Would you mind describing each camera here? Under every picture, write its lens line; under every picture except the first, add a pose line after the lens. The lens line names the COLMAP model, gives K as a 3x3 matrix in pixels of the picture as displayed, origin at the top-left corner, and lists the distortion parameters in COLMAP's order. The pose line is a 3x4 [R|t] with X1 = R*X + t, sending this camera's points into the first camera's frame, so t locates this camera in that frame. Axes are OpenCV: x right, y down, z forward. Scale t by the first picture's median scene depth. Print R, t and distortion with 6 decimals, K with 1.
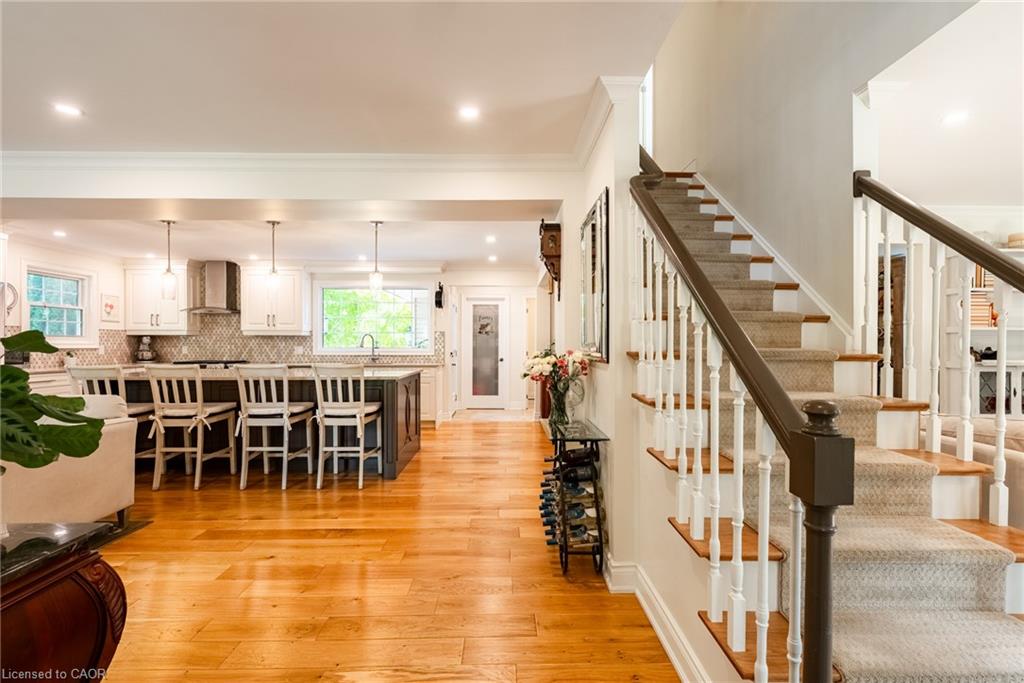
lens RADIAL K [[462.4, 0, 513.4], [0, 462.4, 342.2], [0, 0, 1]] dist [-0.003510, 0.001864]
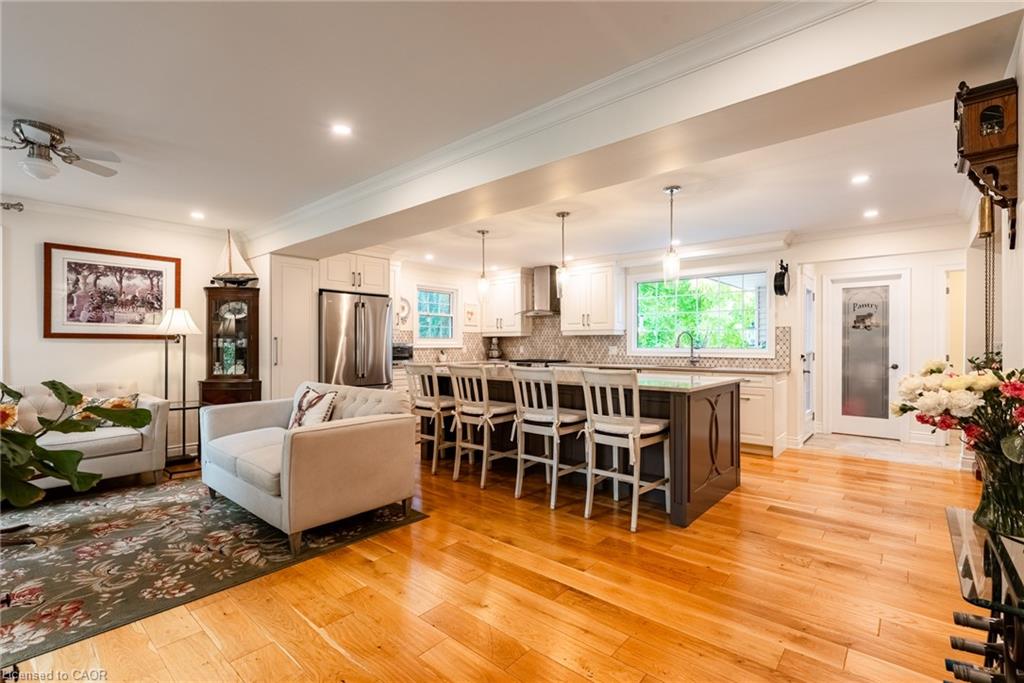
lens RADIAL K [[462.4, 0, 508.8], [0, 462.4, 343.8], [0, 0, 1]] dist [-0.003510, 0.001864]
pose [[0.735985, -0.003467, -0.676989, 0.030385], [0.005144, 0.999987, 0.000470, 0.003326], [0.676978, -0.003828, 0.735993, 0.241117]]
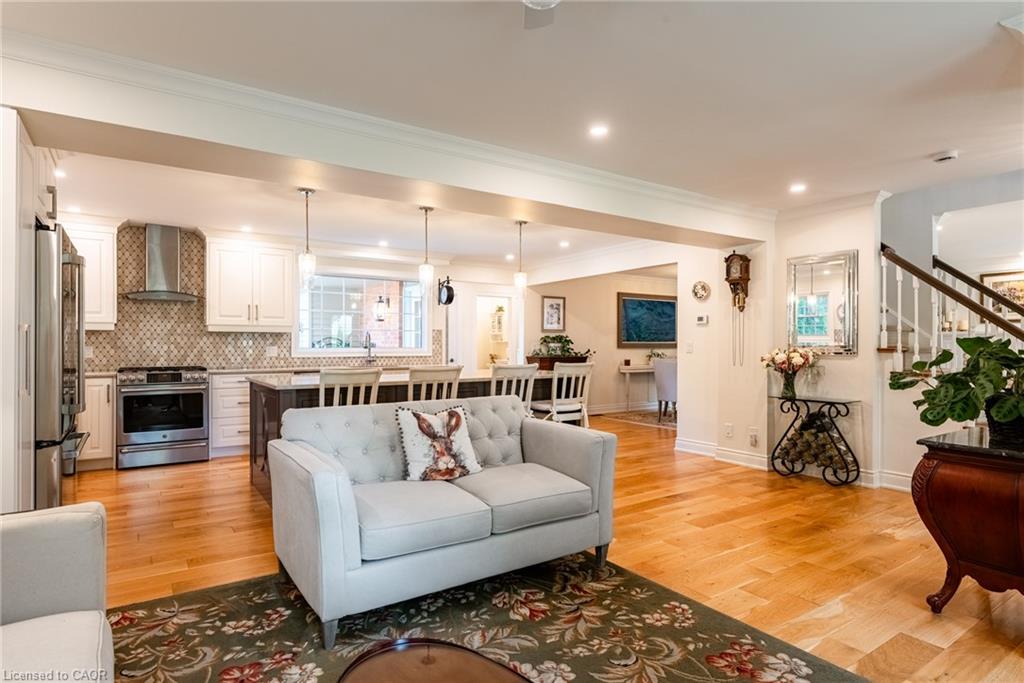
lens RADIAL K [[551.0, 0, 511.5], [0, 551.0, 347.5], [0, 0, 1]] dist [-0.003906, 0.001713]
pose [[0.840715, -0.001531, 0.541475, -0.960601], [-0.004068, 0.999950, 0.009143, 0.001287], [-0.541462, -0.009889, 0.840667, 0.004635]]
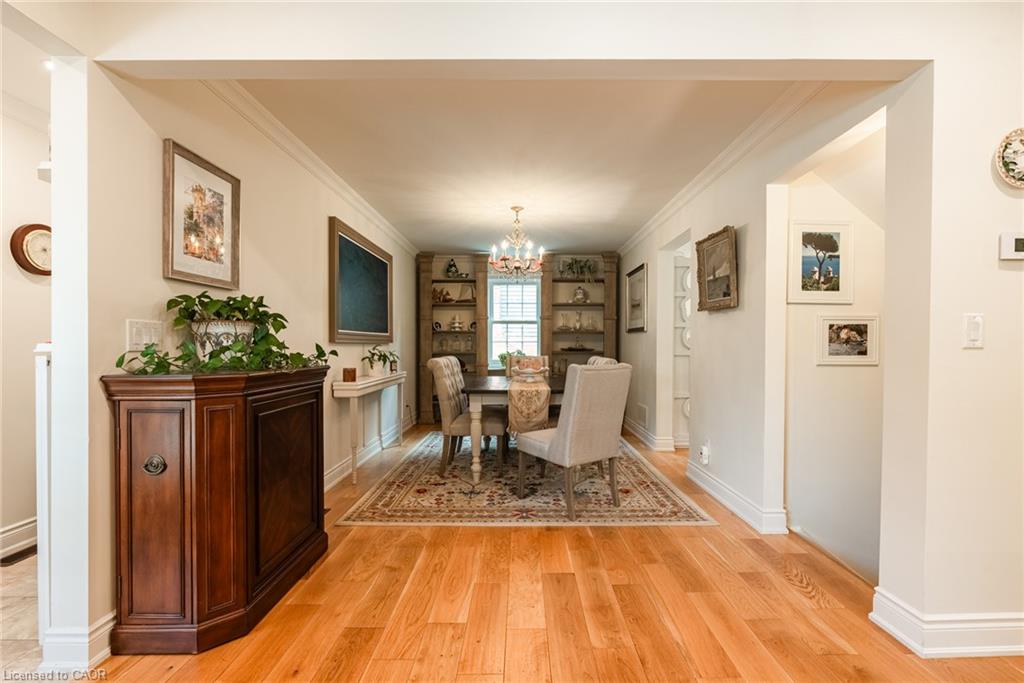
lens RADIAL K [[462.4, 0, 535.1], [0, 462.4, 345.7], [0, 0, 1]] dist [-0.003510, 0.001864]
pose [[-0.013522, -0.003002, 0.999904, -0.268261], [-0.004951, 0.999983, 0.002935, 0.021496], [-0.999896, -0.004911, -0.013537, 1.211524]]
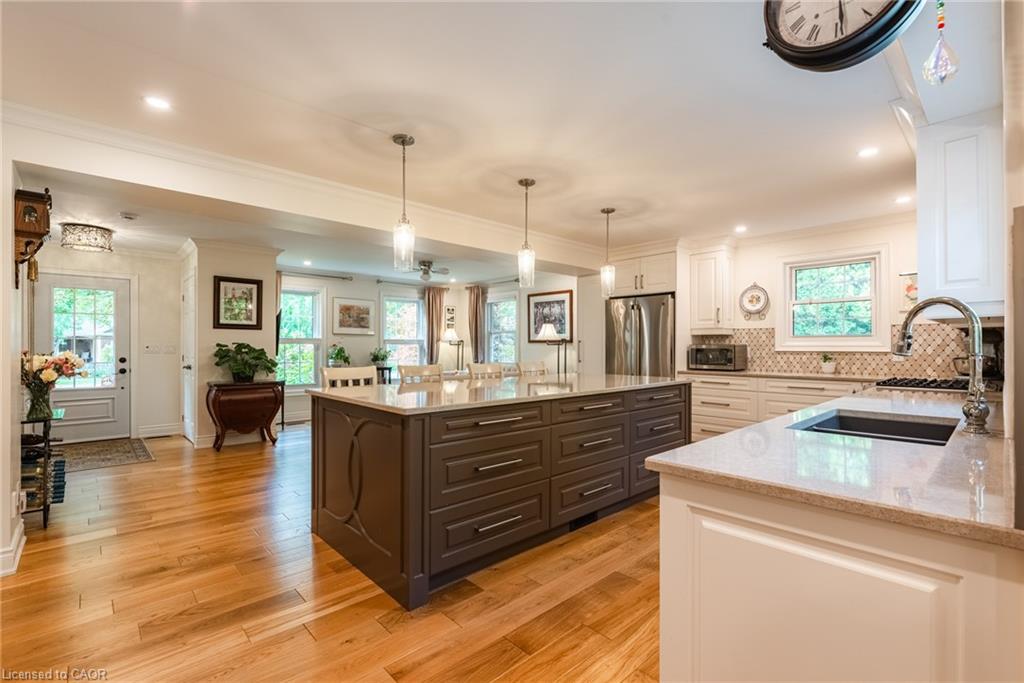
lens RADIAL K [[462.4, 0, 509.6], [0, 462.4, 345.4], [0, 0, 1]] dist [-0.003510, 0.001864]
pose [[-0.750809, -0.002643, -0.660514, -0.007750], [0.002100, 0.999977, -0.006388, 0.008525], [0.660516, -0.006183, -0.750786, 1.534791]]
